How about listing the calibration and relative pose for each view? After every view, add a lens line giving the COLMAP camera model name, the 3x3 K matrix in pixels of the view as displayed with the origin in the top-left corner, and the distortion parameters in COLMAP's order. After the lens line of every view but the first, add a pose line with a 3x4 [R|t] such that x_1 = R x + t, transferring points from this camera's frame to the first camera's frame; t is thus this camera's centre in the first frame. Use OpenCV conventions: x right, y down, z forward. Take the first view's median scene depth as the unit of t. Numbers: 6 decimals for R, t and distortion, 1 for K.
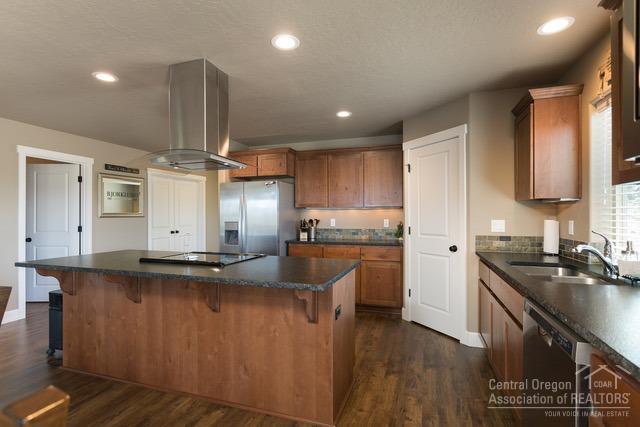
lens RADIAL K [[326.9, 0, 320.4], [0, 326.9, 214.4], [0, 0, 1]] dist [0.000267, 0.000071]
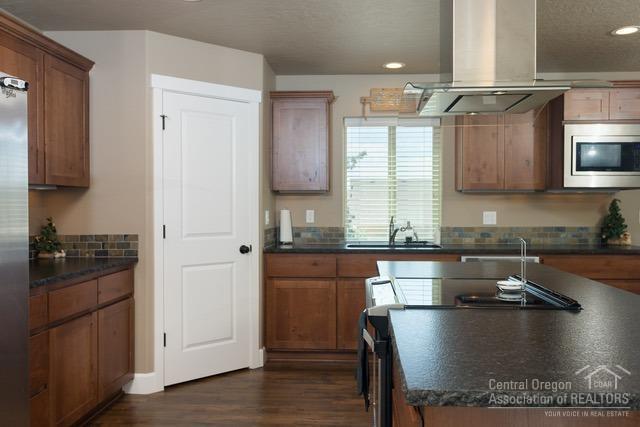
lens RADIAL K [[594.2, 0, 321.3], [0, 594.2, 213.2], [0, 0, 1]] dist [0.068878, 0.000000]
pose [[-0.265679, -0.019425, 0.963866, -1.023993], [-0.001431, 0.999804, 0.019755, -0.007190], [-0.964061, 0.003869, -0.265655, 1.266758]]
